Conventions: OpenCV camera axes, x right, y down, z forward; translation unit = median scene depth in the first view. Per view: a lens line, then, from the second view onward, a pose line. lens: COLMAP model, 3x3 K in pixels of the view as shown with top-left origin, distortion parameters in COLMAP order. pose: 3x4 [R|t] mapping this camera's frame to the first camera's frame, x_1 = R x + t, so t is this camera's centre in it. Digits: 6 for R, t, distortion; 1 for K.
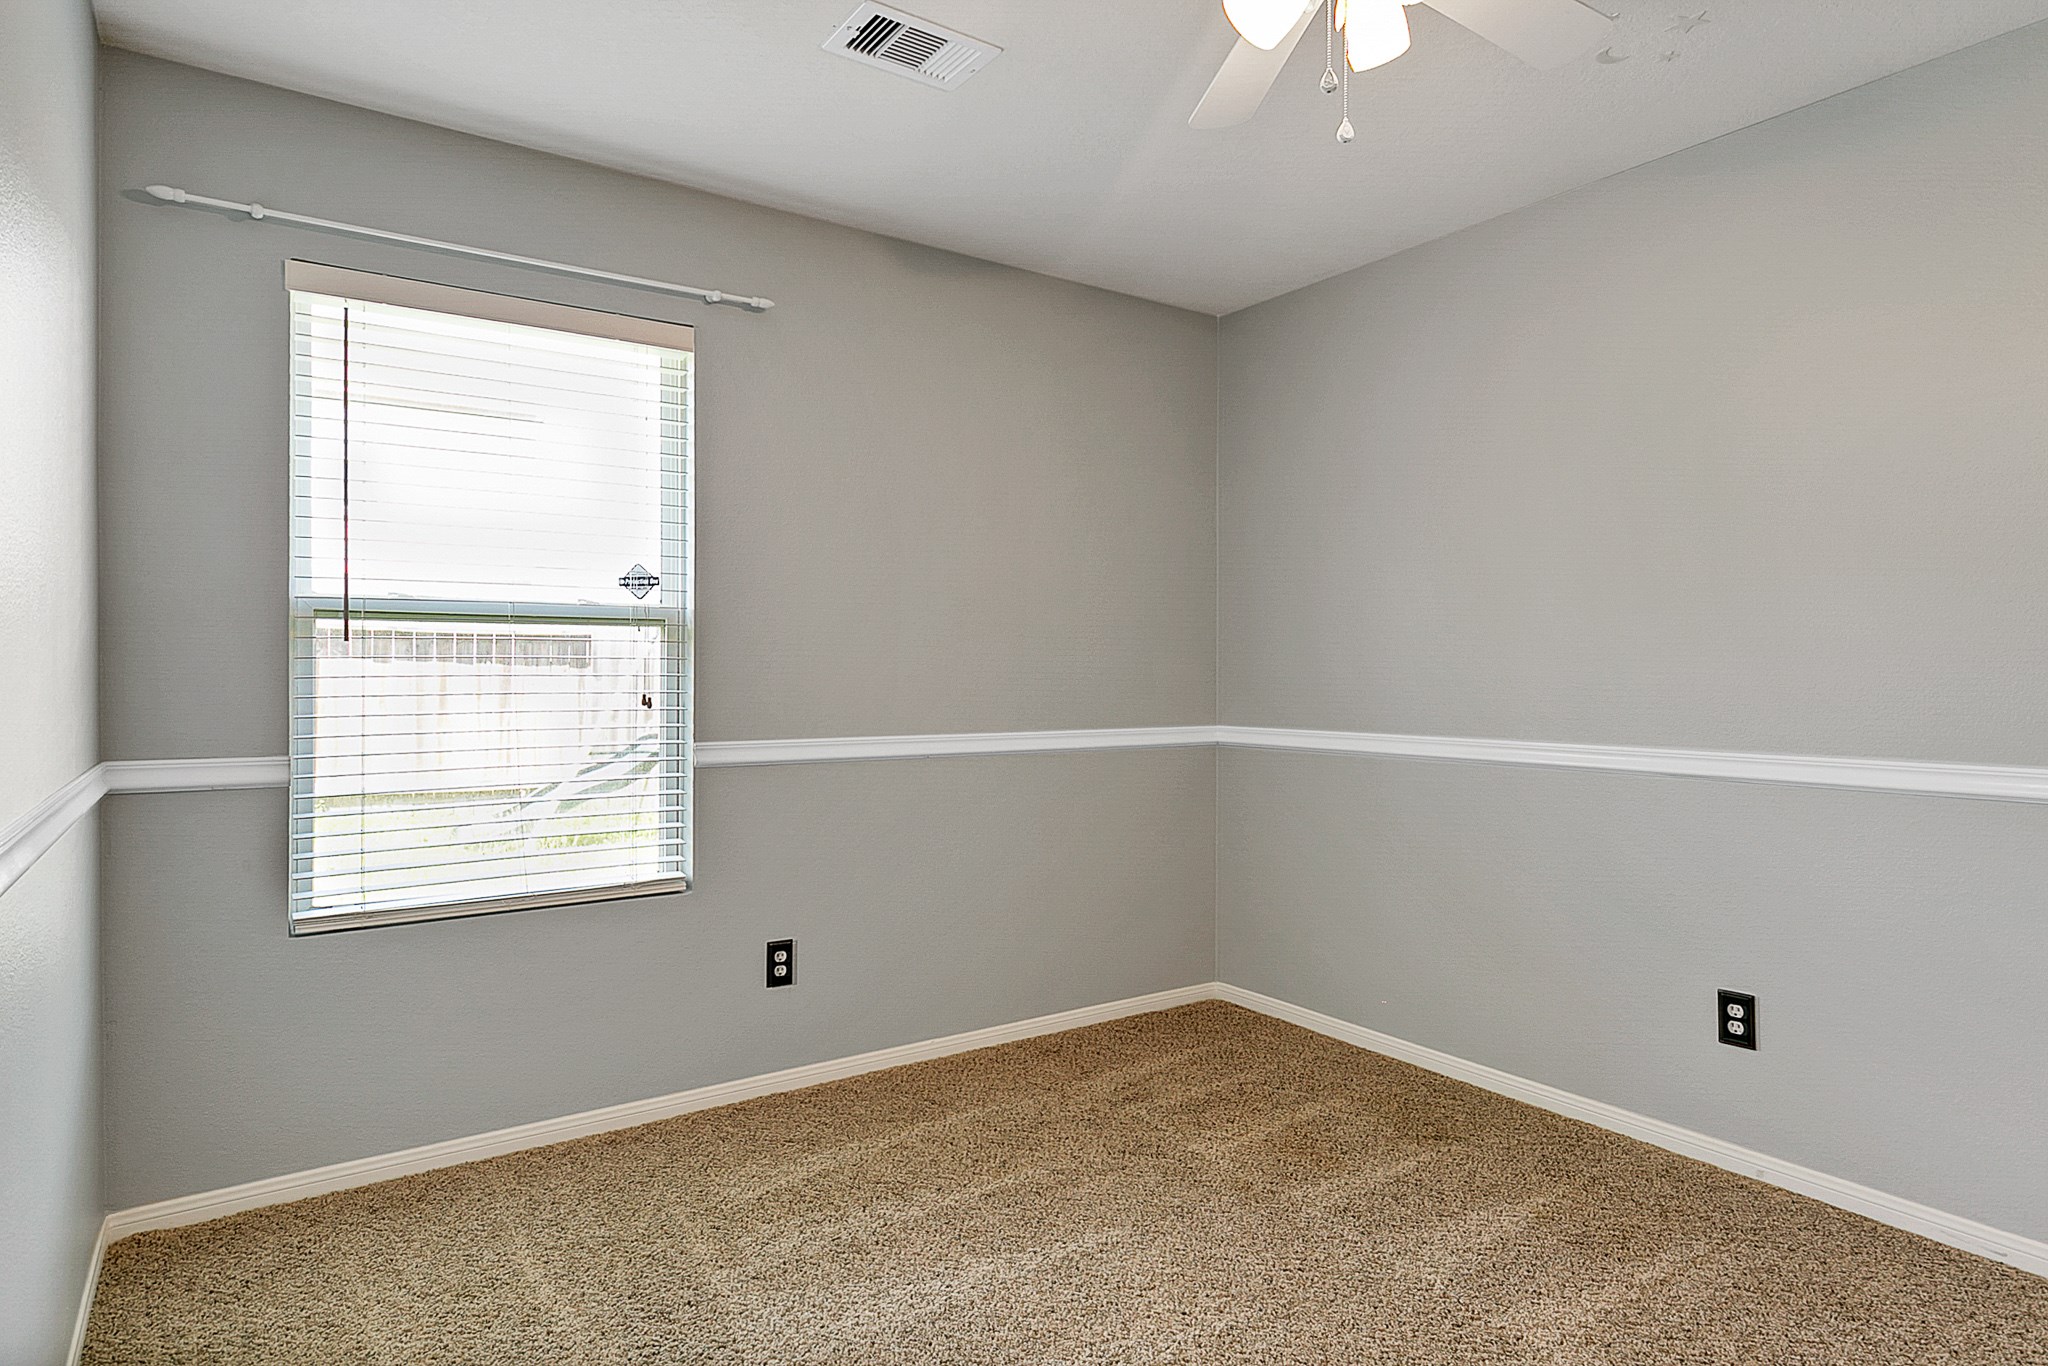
lens RADIAL K [[1159.9, 0, 1024.0], [0, 1159.9, 683.0], [0, 0, 1]] dist [-0.001308, 0.077375]
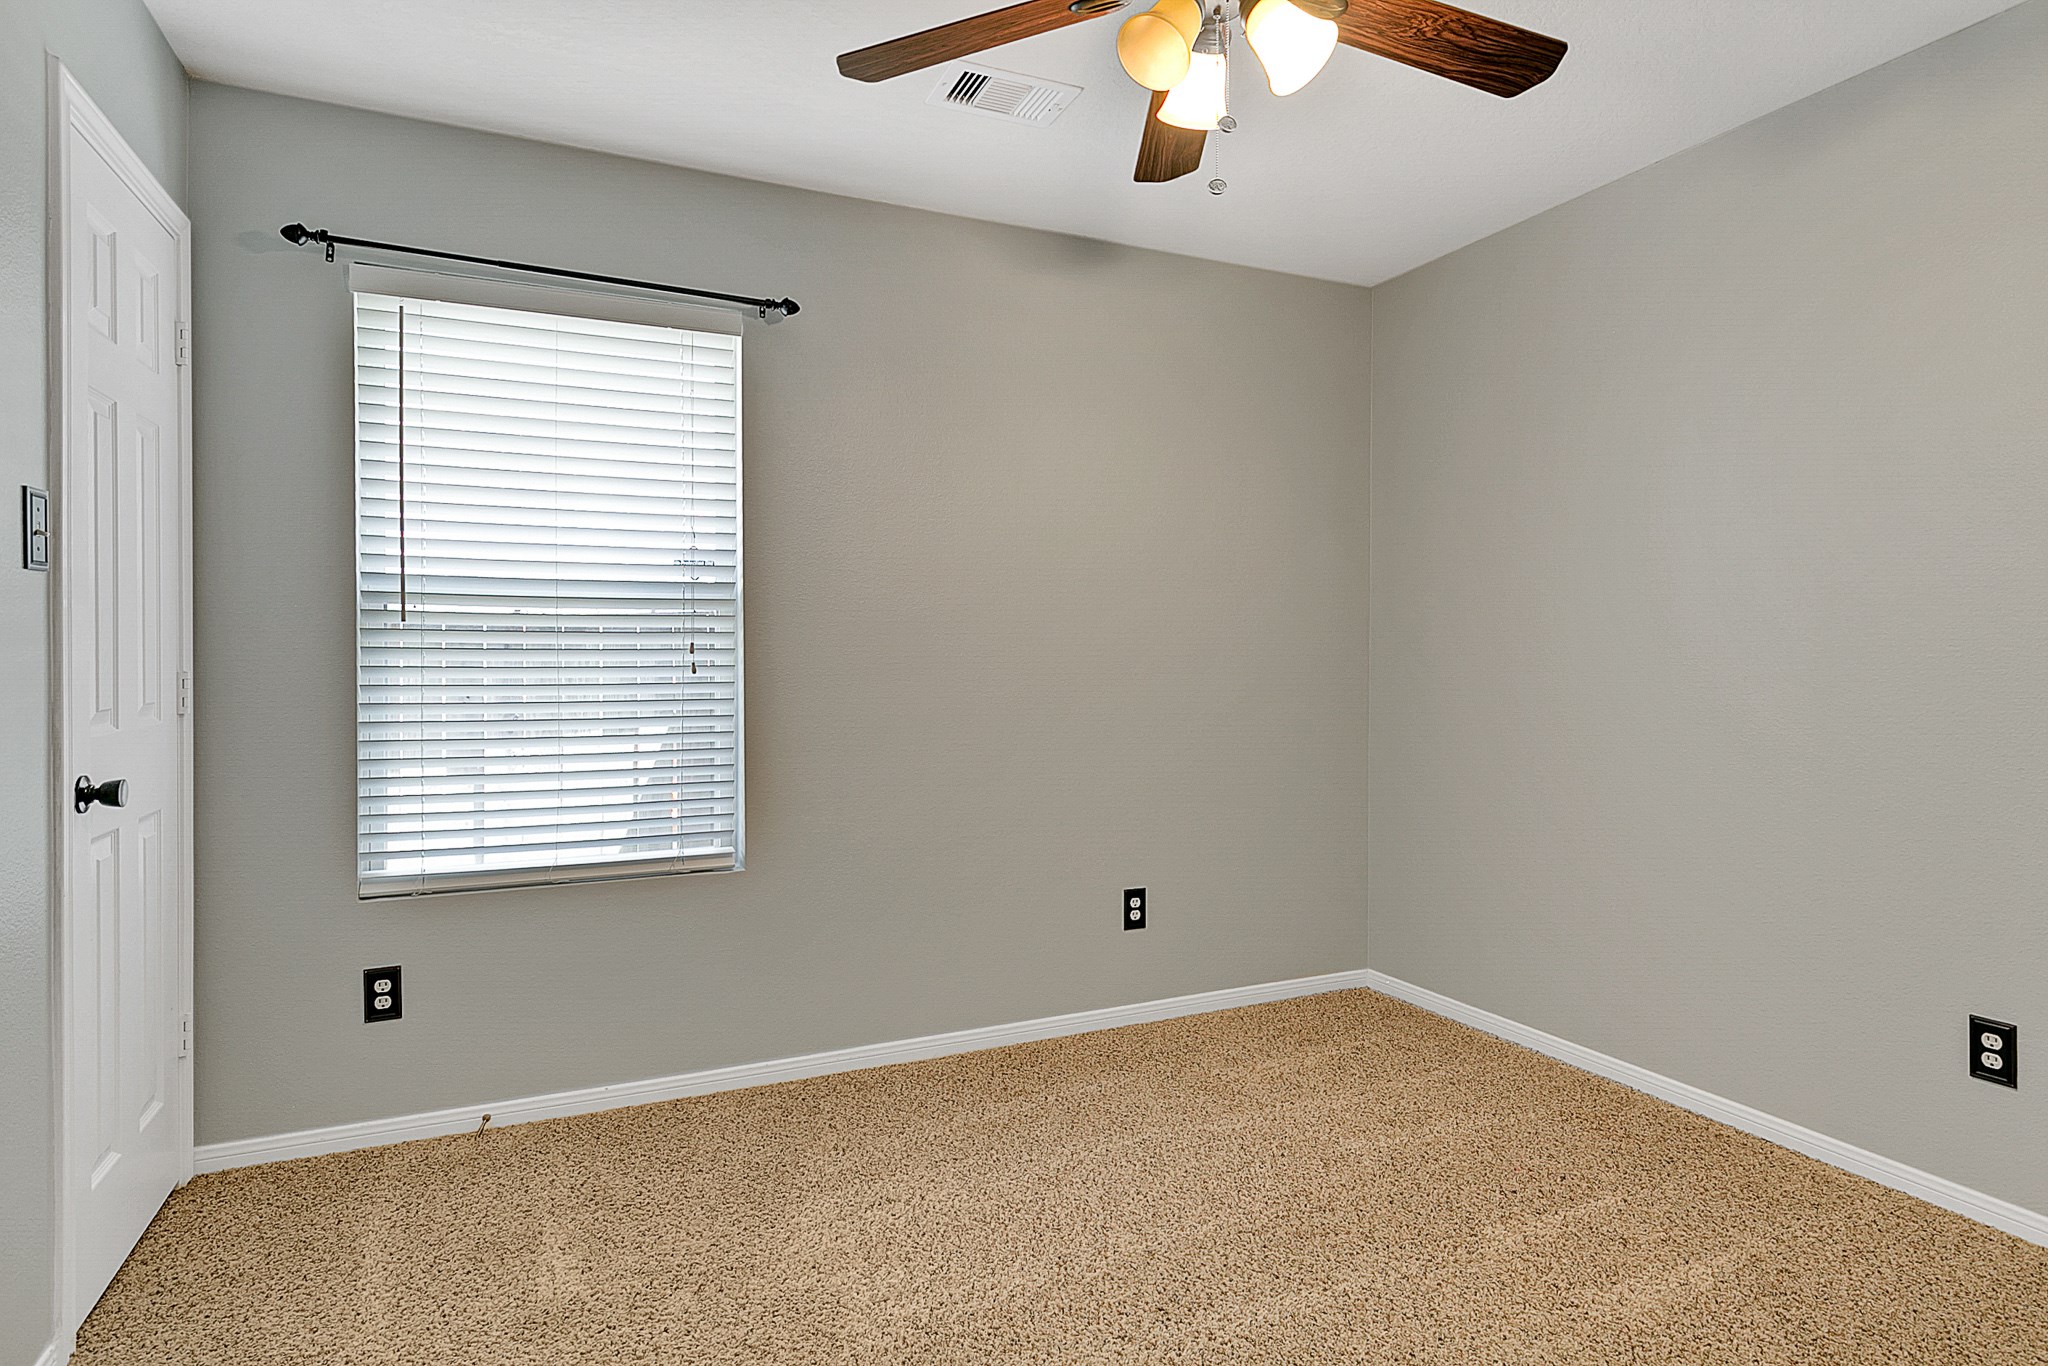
lens RADIAL K [[1091.5, 0, 1019.3], [0, 1091.5, 655.0], [0, 0, 1]] dist [0.050636, -0.000027]
pose [[0.983226, 0.000811, -0.182389, 0.090846], [-0.002082, 0.999975, -0.006778, 0.000726], [0.182379, 0.007044, 0.983203, 0.070772]]
